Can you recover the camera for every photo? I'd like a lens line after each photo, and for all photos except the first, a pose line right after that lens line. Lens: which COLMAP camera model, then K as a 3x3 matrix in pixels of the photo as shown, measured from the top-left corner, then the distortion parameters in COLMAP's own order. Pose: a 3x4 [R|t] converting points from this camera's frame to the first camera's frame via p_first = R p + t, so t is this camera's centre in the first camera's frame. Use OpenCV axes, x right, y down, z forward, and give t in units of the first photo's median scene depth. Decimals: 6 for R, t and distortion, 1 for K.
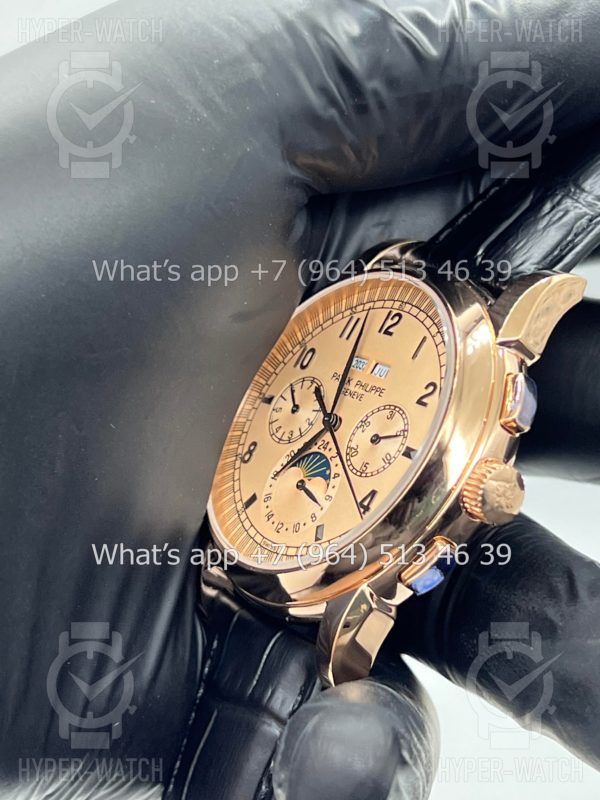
lens RADIAL K [[1845.5, 0, 298.8], [0, 1845.5, 399.0], [0, 0, 1]] dist [0.283988, 0.000000]
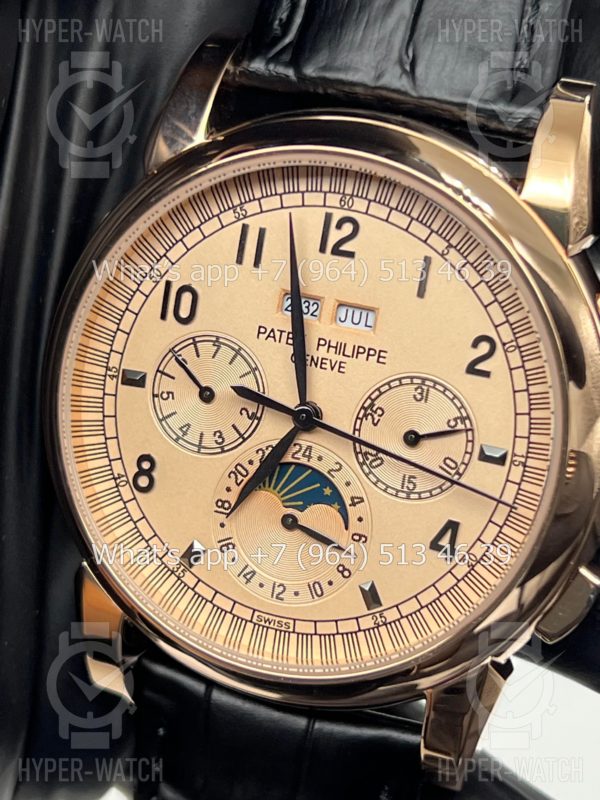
lens RADIAL K [[1845.5, 0, 303.9], [0, 1845.5, 401.1], [0, 0, 1]] dist [0.283988, 0.000000]
pose [[0.801466, -0.411417, 0.434038, -0.257515], [0.174385, 0.855000, 0.488431, -0.303721], [-0.572051, -0.315771, 0.756998, 0.515035]]
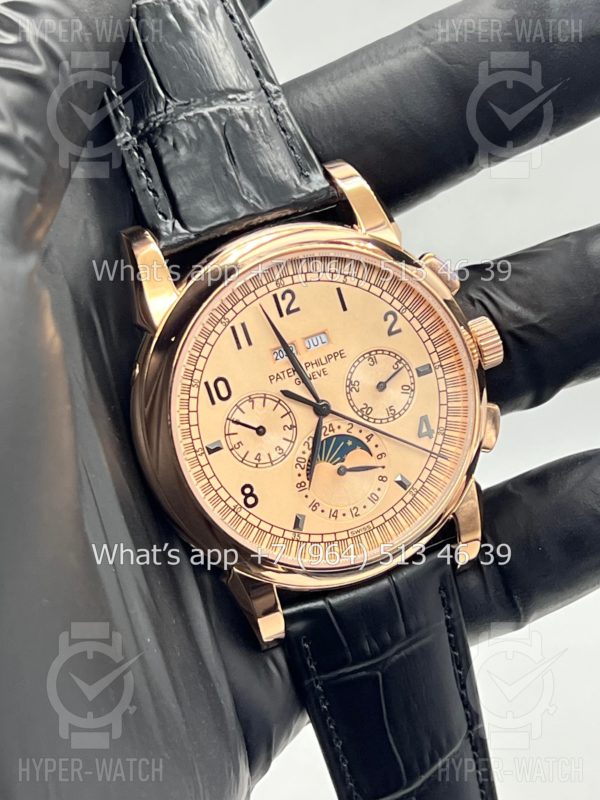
lens RADIAL K [[1845.5, 0, 298.5], [0, 1845.5, 402.4], [0, 0, 1]] dist [0.283988, 0.000000]
pose [[0.169337, -0.669955, 0.722831, -0.737986], [0.326871, 0.730088, 0.600105, -0.621913], [-0.929774, 0.134652, 0.342621, 0.649615]]
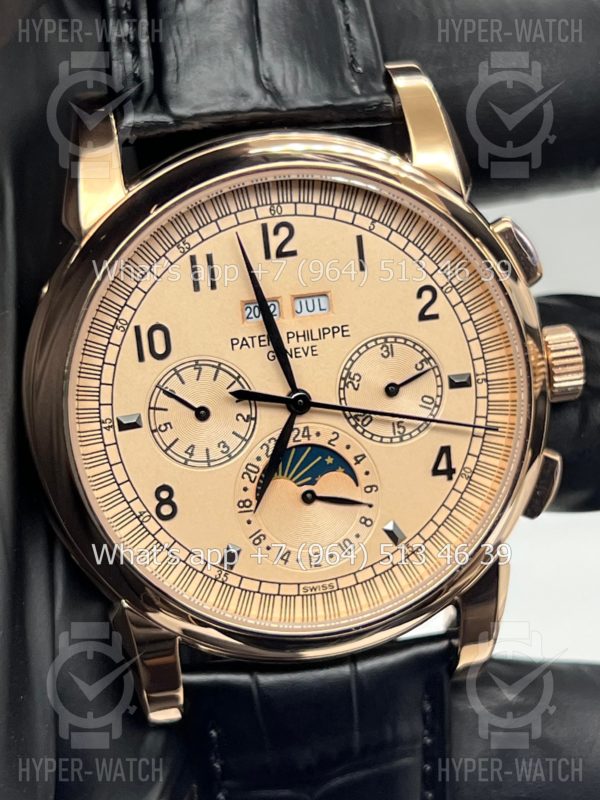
lens RADIAL K [[1845.5, 0, 303.3], [0, 1845.5, 399.9], [0, 0, 1]] dist [0.283988, 0.000000]
pose [[0.382941, -0.594115, 0.707378, -0.489251], [0.221607, 0.802470, 0.554014, -0.385768], [-0.896798, -0.055394, 0.438959, 0.678697]]
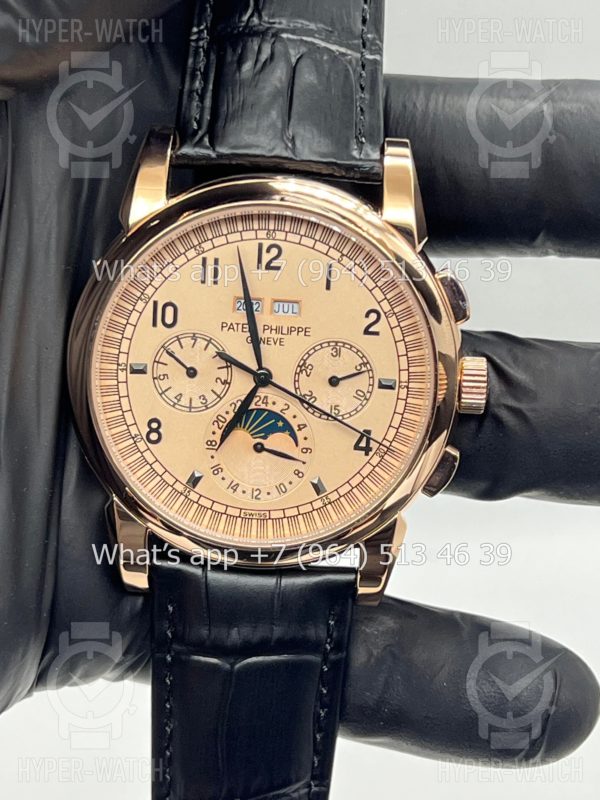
lens RADIAL K [[1845.5, 0, 295.0], [0, 1845.5, 391.8], [0, 0, 1]] dist [0.283988, 0.000000]
pose [[0.597493, -0.522668, 0.608128, -0.567300], [0.160240, 0.820912, 0.548112, -0.511276], [-0.785700, -0.230047, 0.574242, 0.422266]]
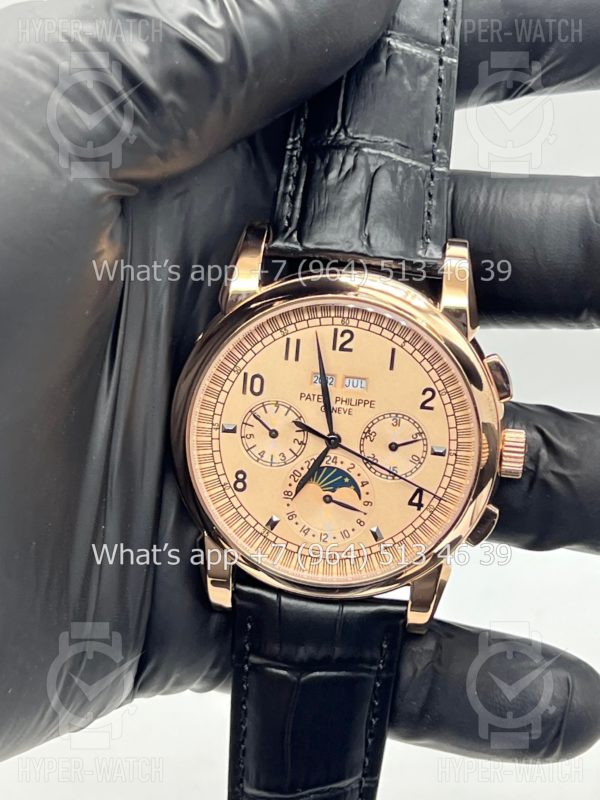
lens RADIAL K [[1845.5, 0, 298.4], [0, 1845.5, 398.6], [0, 0, 1]] dist [0.283988, 0.000000]
pose [[0.655589, -0.519992, 0.547550, -0.613081], [0.158889, 0.803878, 0.573179, -0.671830], [-0.738212, -0.288770, 0.609635, 0.317492]]
